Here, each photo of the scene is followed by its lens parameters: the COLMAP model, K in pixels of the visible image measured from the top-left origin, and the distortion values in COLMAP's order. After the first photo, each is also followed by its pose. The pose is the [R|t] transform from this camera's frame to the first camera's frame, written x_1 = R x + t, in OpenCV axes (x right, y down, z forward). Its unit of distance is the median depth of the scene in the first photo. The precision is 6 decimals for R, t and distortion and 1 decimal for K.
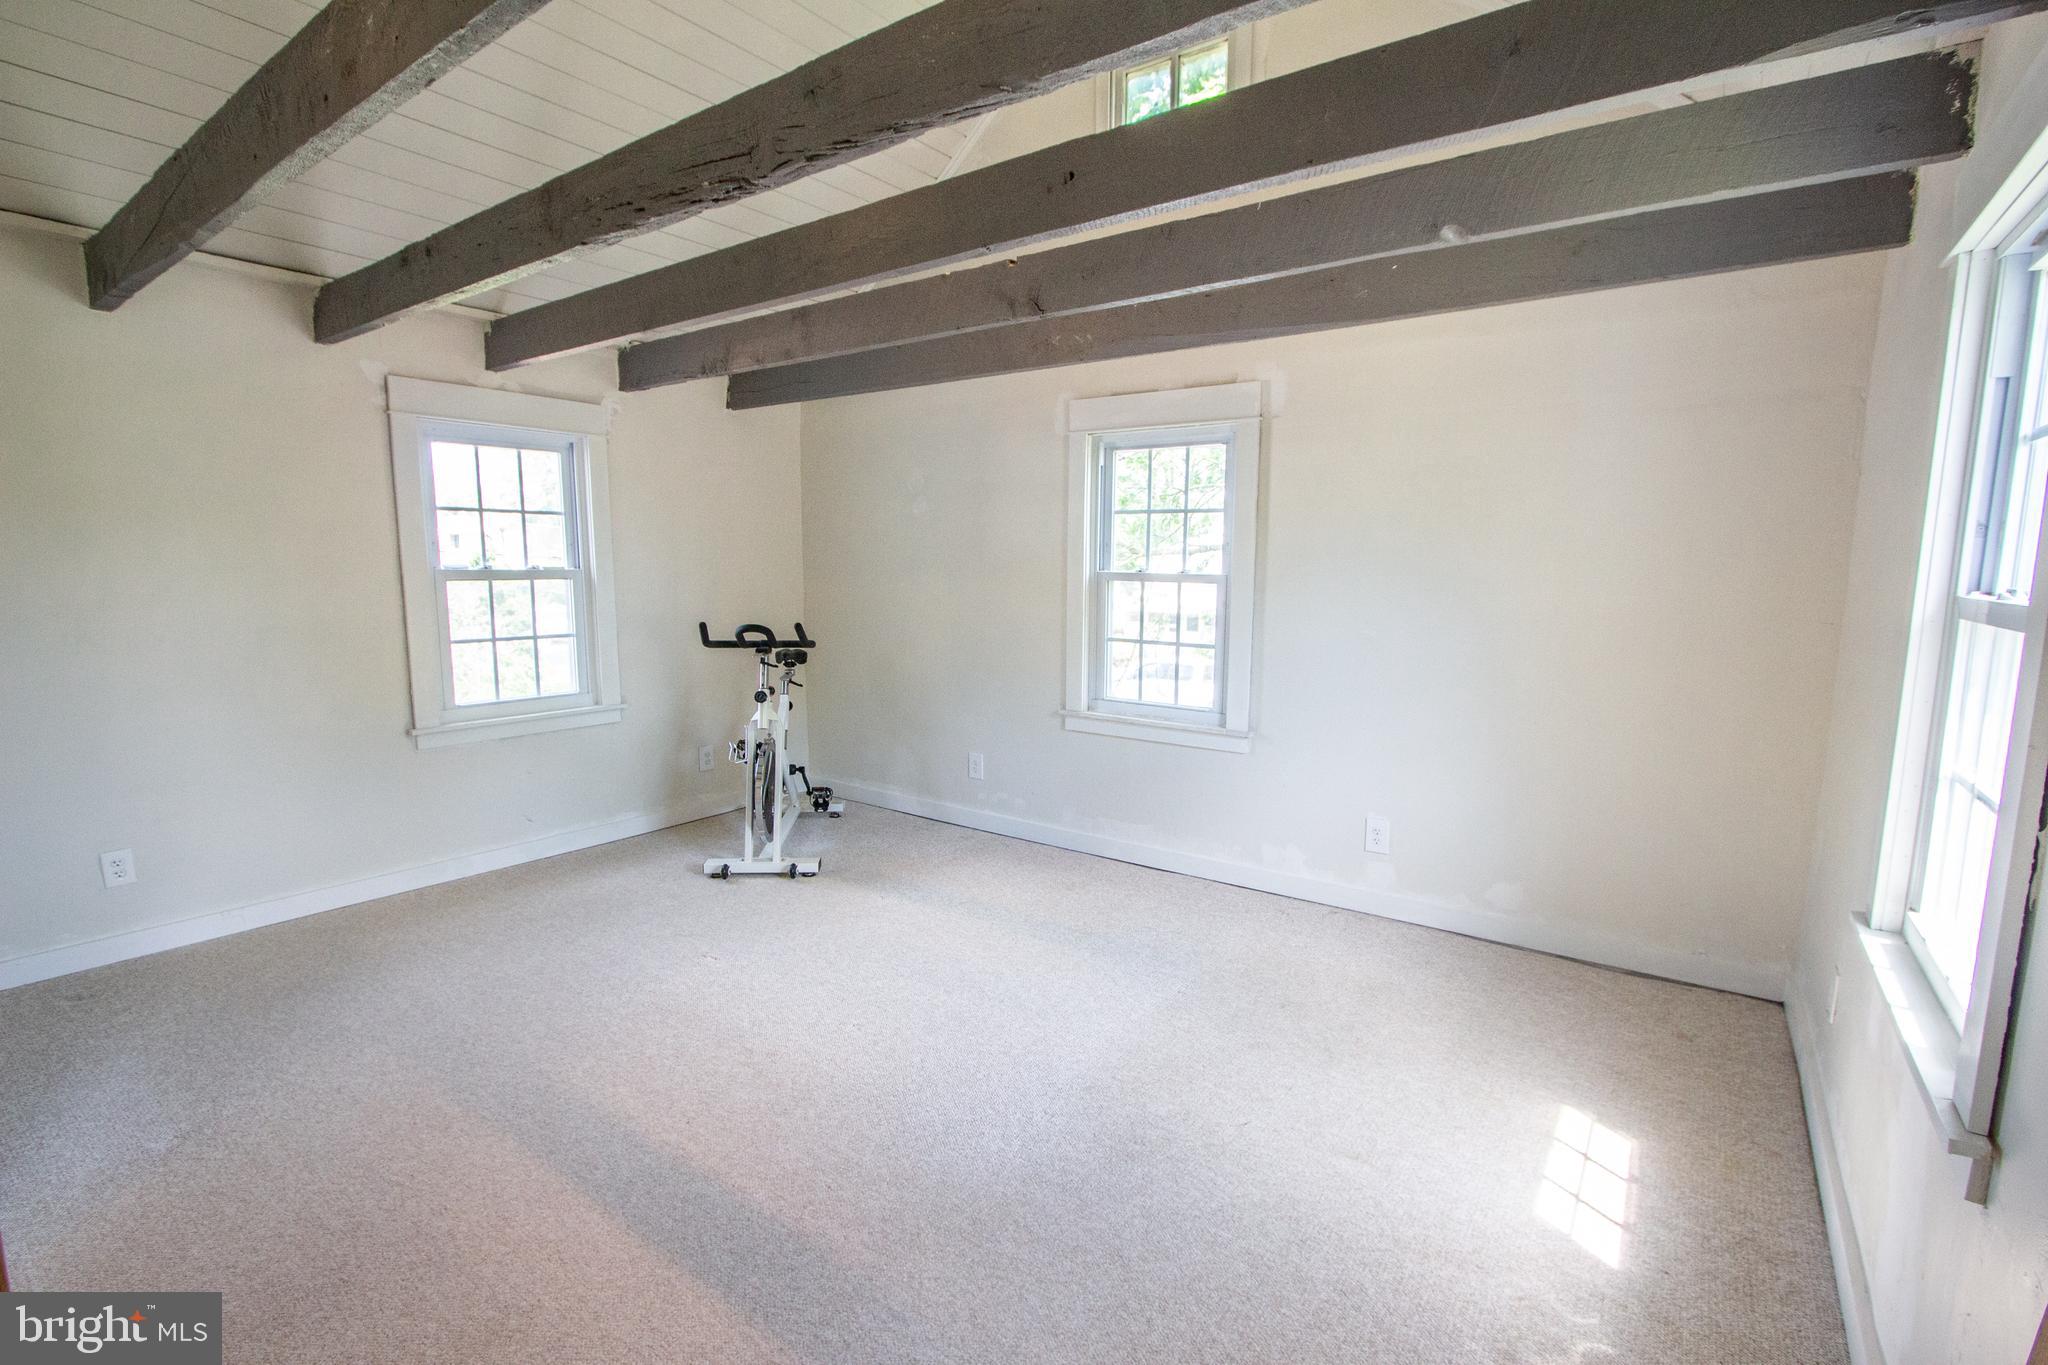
lens RADIAL K [[929.2, 0, 1029.1], [0, 929.2, 683.3], [0, 0, 1]] dist [-0.016444, 0.001960]
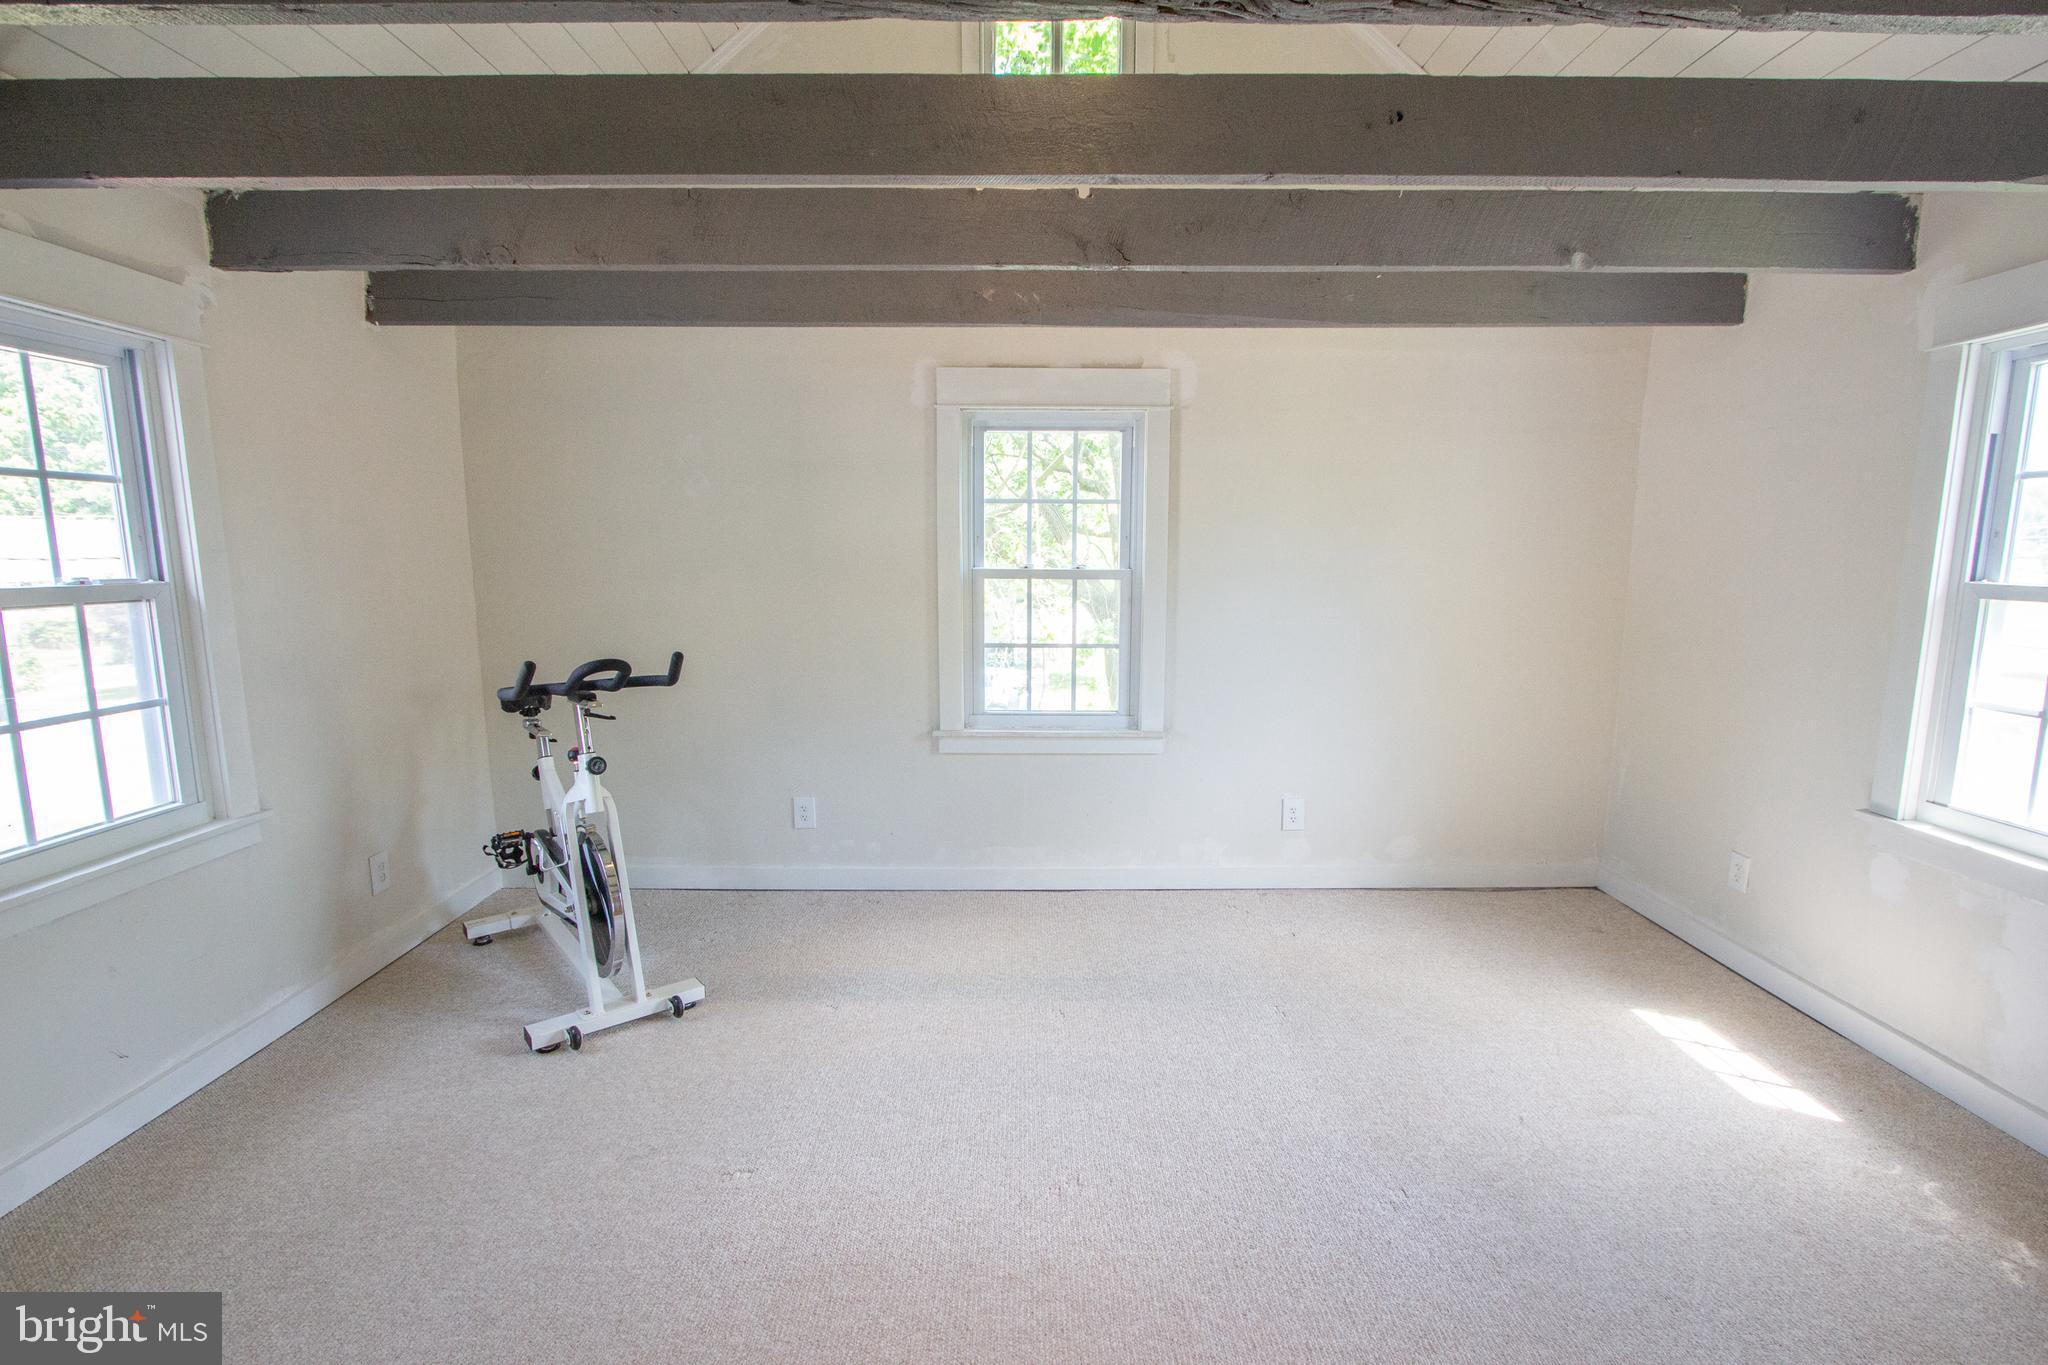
lens RADIAL K [[929.2, 0, 1032.2], [0, 929.2, 684.9], [0, 0, 1]] dist [-0.016444, 0.001960]
pose [[0.810181, -0.090674, 0.579124, -0.418393], [0.080842, 0.995807, 0.042818, -0.046859], [-0.580578, 0.012127, 0.814114, 0.274413]]
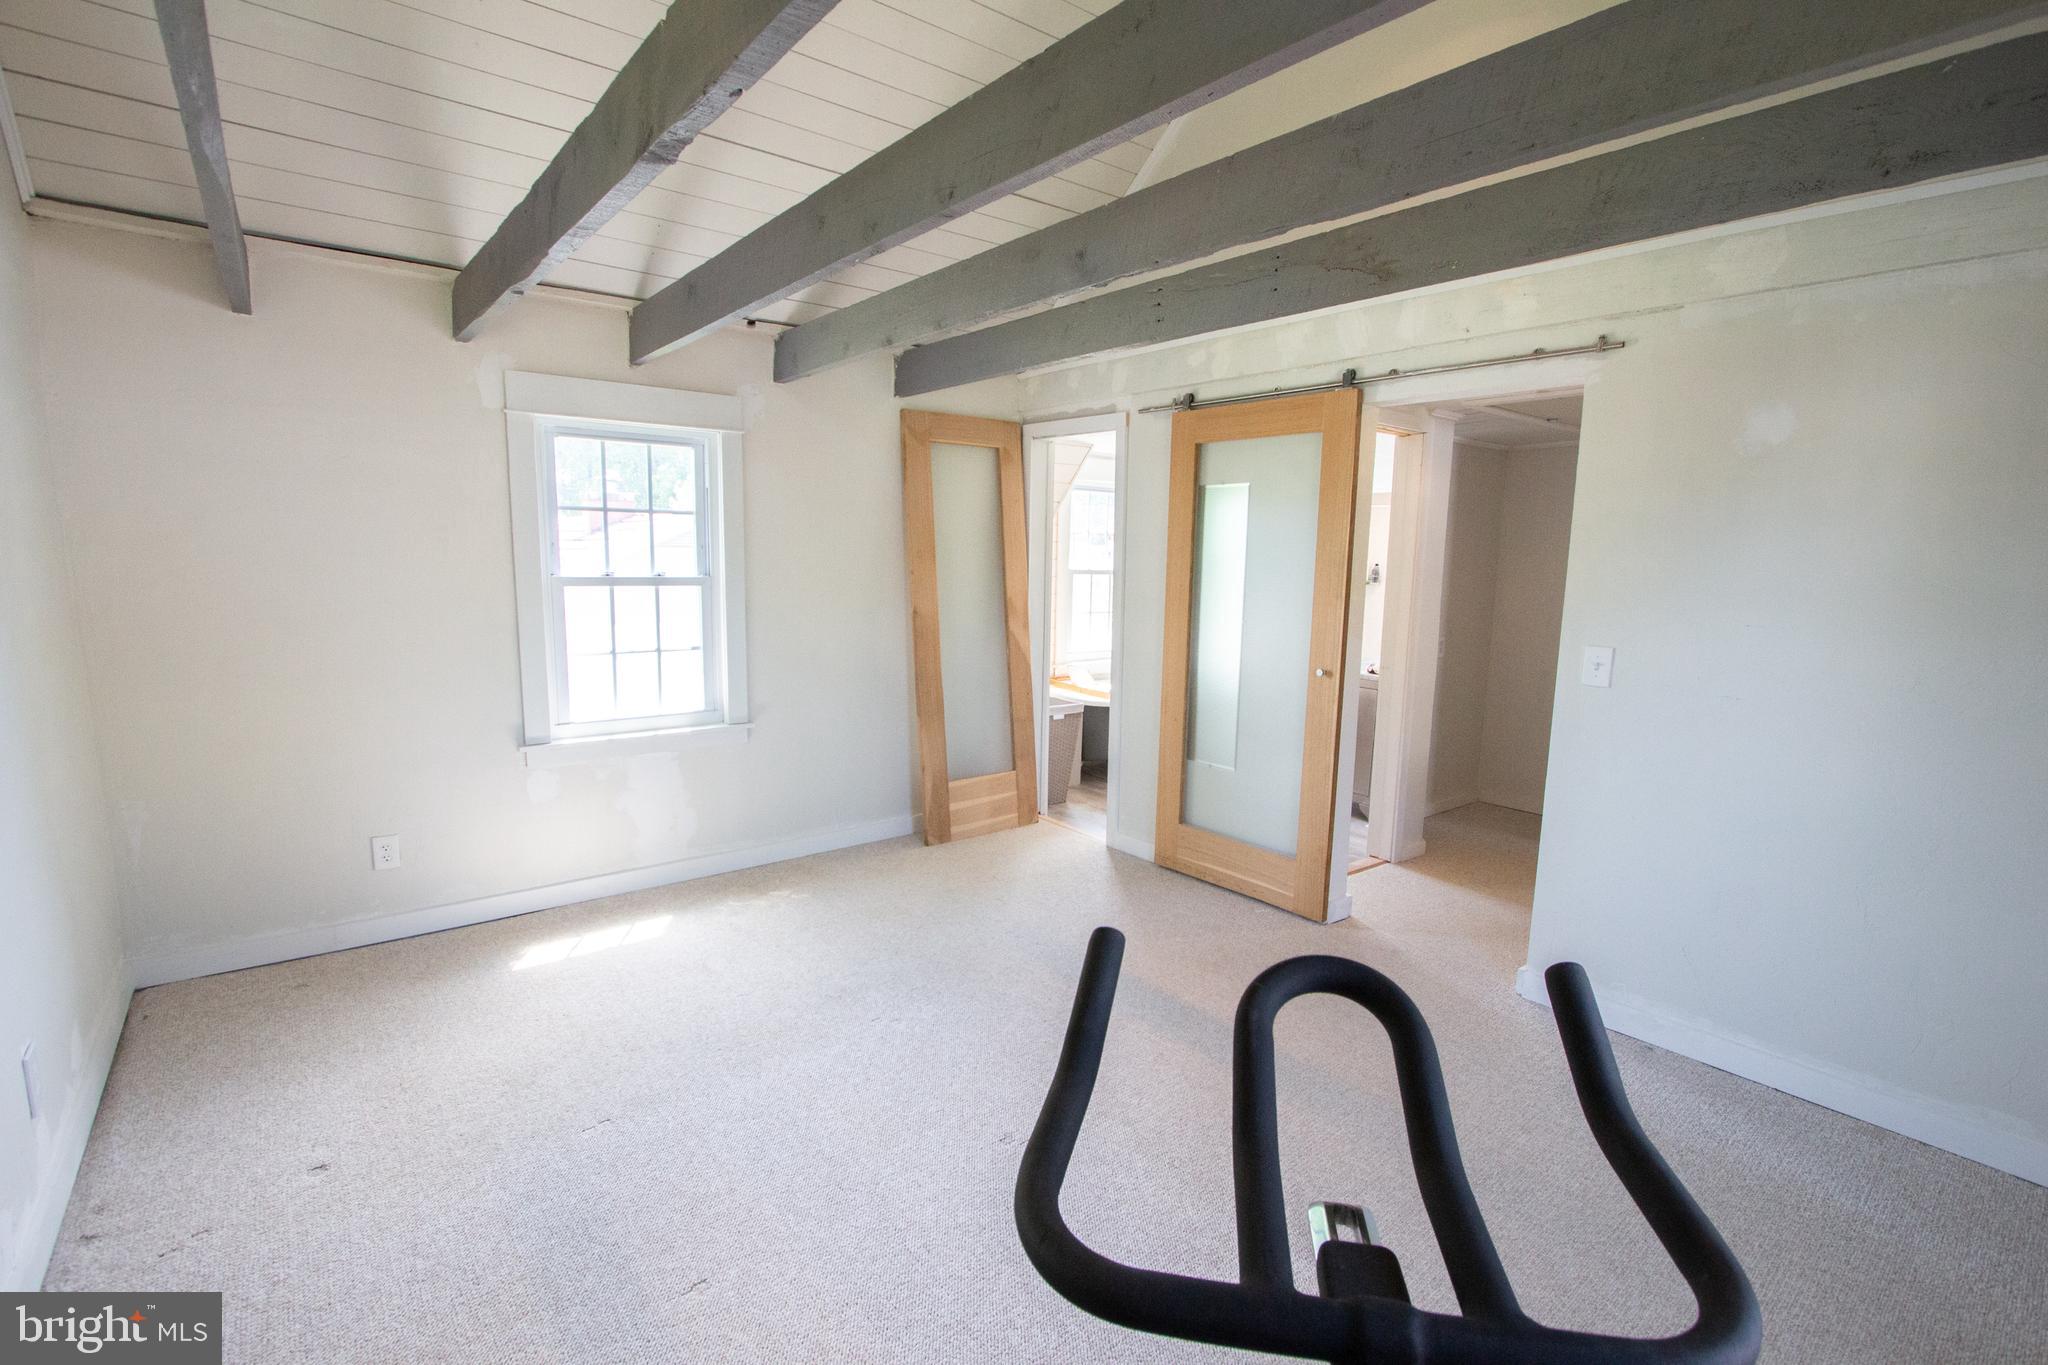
lens RADIAL K [[929.2, 0, 1034.7], [0, 929.2, 693.2], [0, 0, 1]] dist [-0.016444, 0.001960]
pose [[-0.964260, -0.063936, 0.257127, -0.275379], [0.008054, 0.962928, 0.269639, -0.167585], [-0.264834, 0.262073, -0.927998, 1.136988]]
